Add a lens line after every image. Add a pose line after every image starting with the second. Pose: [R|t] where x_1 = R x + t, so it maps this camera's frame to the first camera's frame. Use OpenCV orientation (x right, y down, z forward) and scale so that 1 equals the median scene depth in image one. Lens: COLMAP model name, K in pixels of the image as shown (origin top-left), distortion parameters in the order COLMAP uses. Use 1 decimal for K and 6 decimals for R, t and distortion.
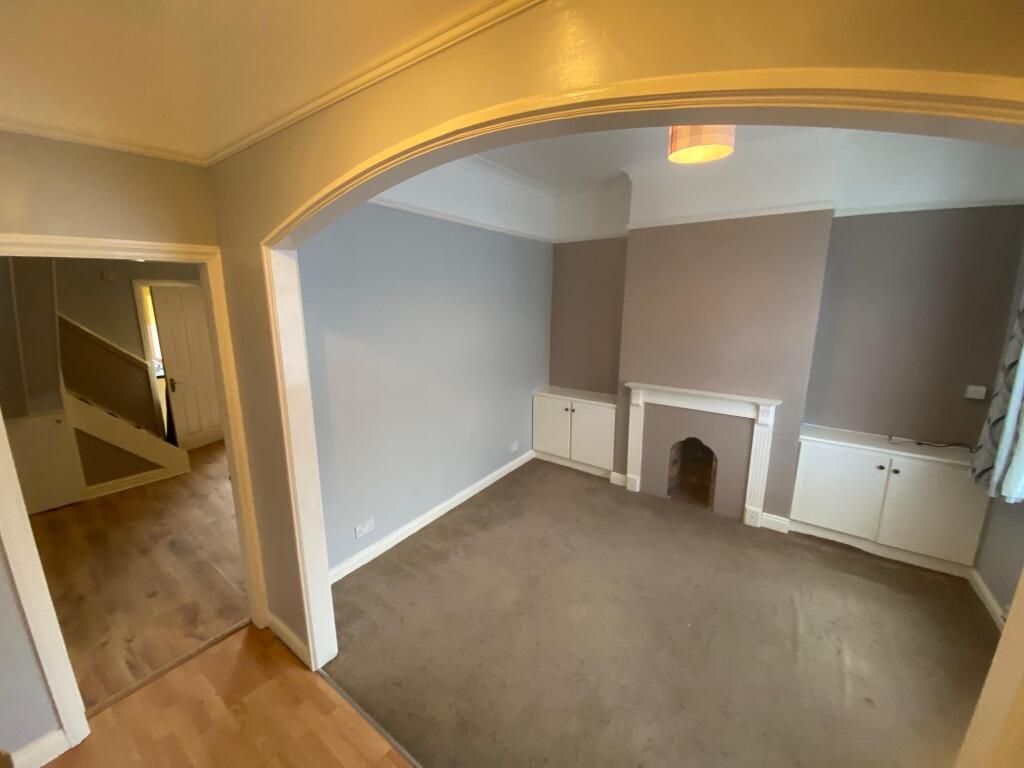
lens RADIAL K [[413.9, 0, 509.6], [0, 413.9, 382.3], [0, 0, 1]] dist [0.045865, -0.037040]
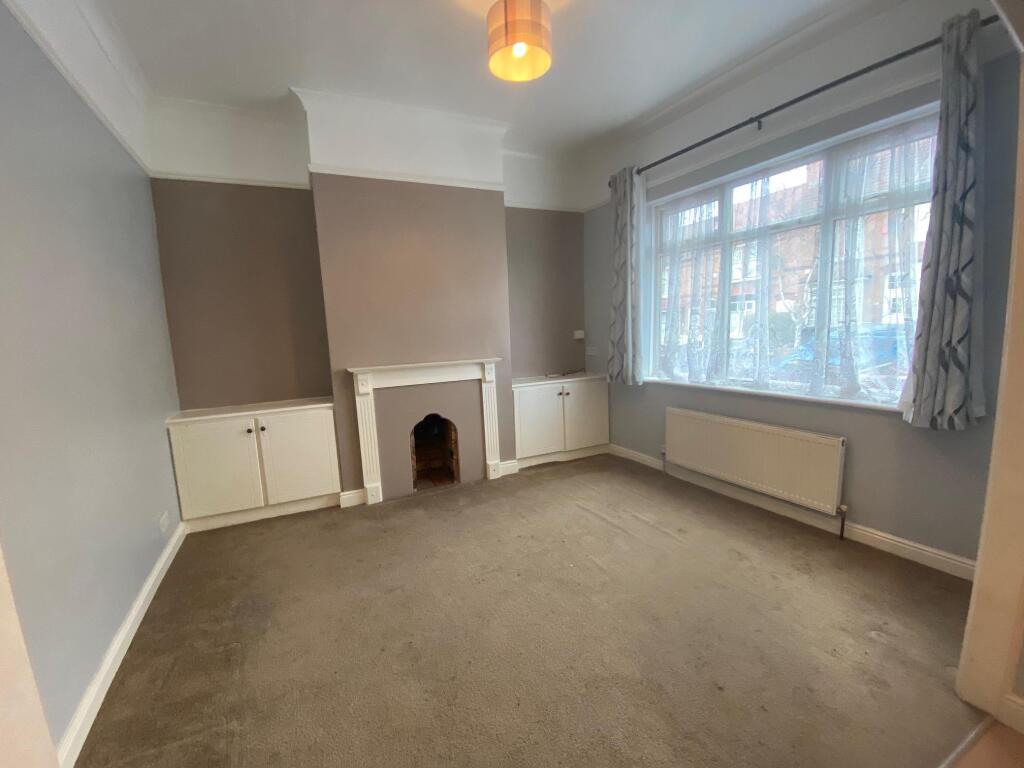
lens RADIAL K [[413.9, 0, 509.6], [0, 413.9, 382.3], [0, 0, 1]] dist [0.045865, -0.037040]
pose [[0.473315, -0.132379, 0.870890, -0.279671], [0.220152, 0.975047, 0.028562, 0.075993], [-0.852940, 0.178209, 0.490648, 0.386738]]
